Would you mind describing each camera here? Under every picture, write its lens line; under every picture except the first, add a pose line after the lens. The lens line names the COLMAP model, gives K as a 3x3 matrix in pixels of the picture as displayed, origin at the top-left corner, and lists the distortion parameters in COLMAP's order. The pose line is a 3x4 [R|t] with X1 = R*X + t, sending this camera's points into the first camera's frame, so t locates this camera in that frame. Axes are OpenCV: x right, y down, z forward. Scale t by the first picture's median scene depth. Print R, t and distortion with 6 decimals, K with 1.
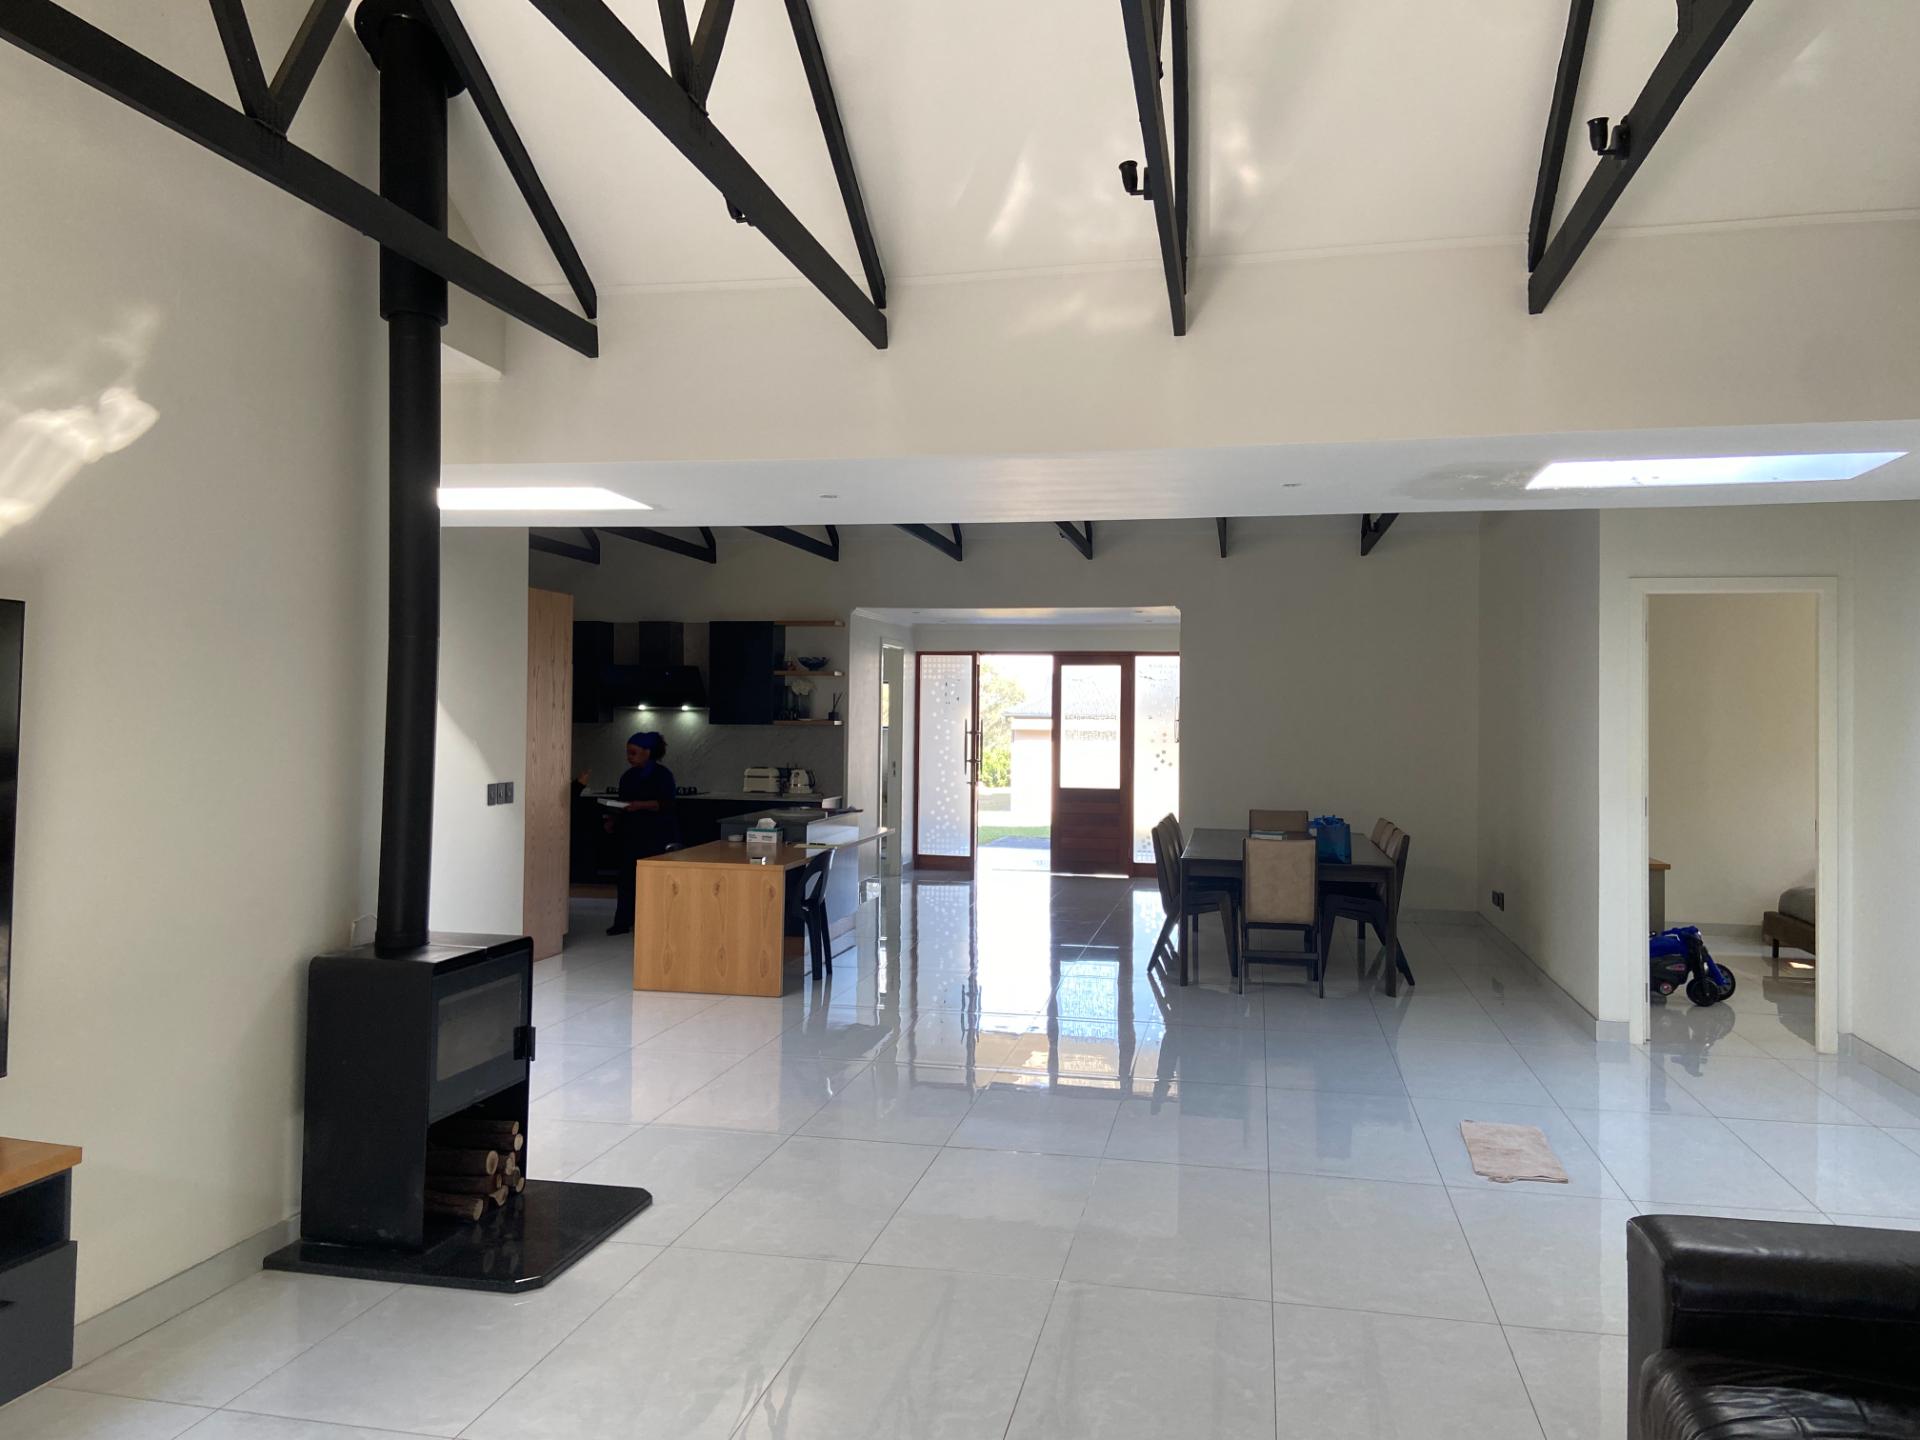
lens RADIAL K [[1442.8, 0, 953.6], [0, 1442.8, 703.2], [0, 0, 1]] dist [0.110437, -0.116686]
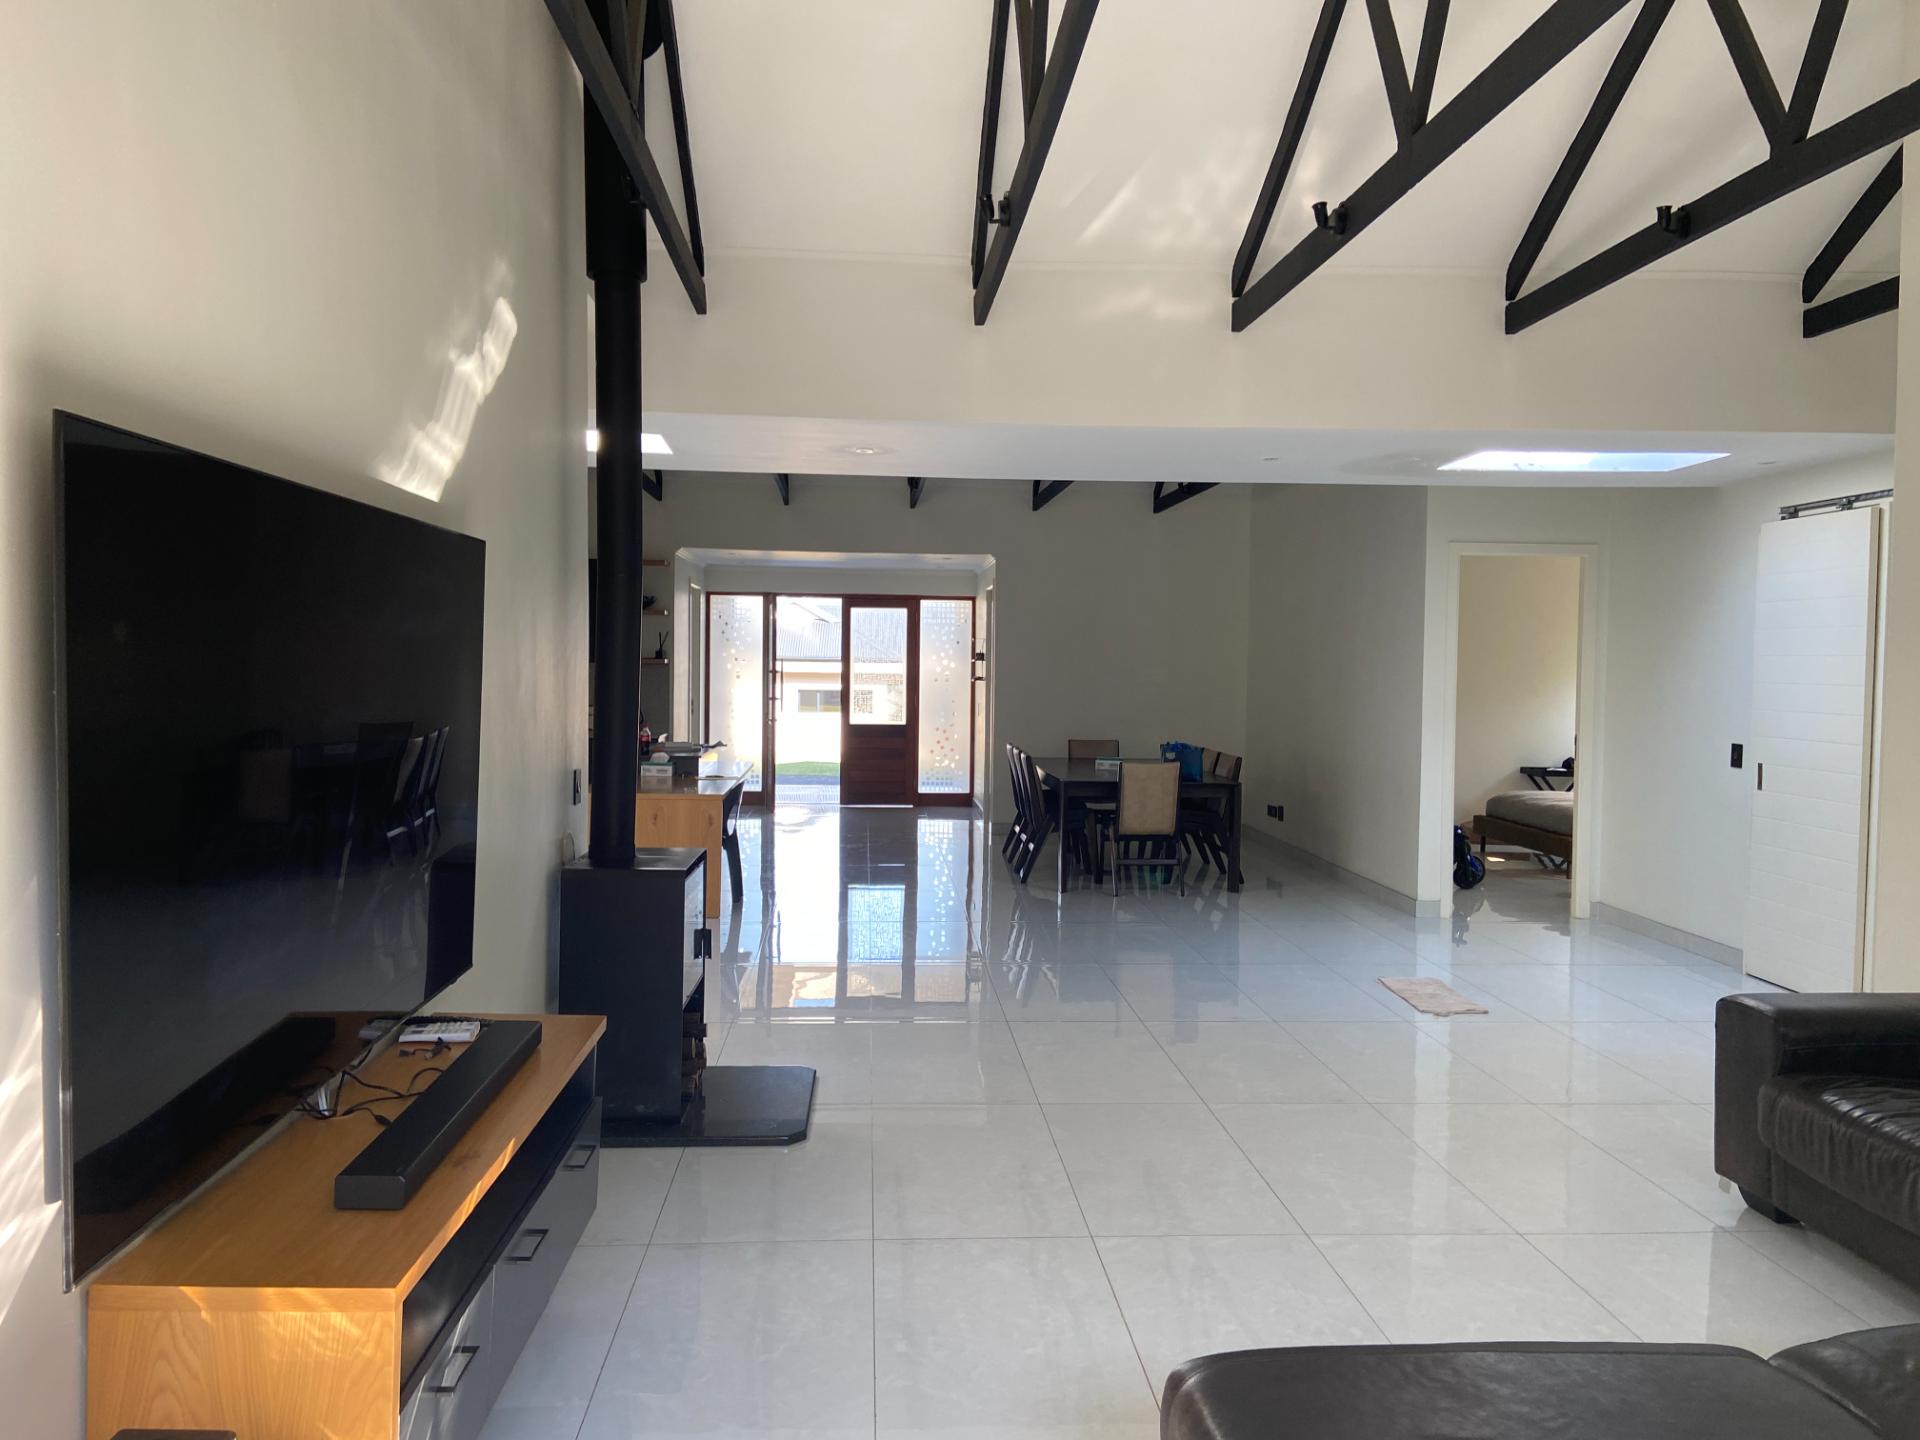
lens RADIAL K [[1442.8, 0, 973.6], [0, 1442.8, 712.3], [0, 0, 1]] dist [0.110437, -0.116686]
pose [[0.960676, -0.006290, 0.277601, -0.160089], [-0.006093, 0.999025, 0.043725, 0.003641], [-0.277605, -0.043697, 0.959701, -0.040777]]
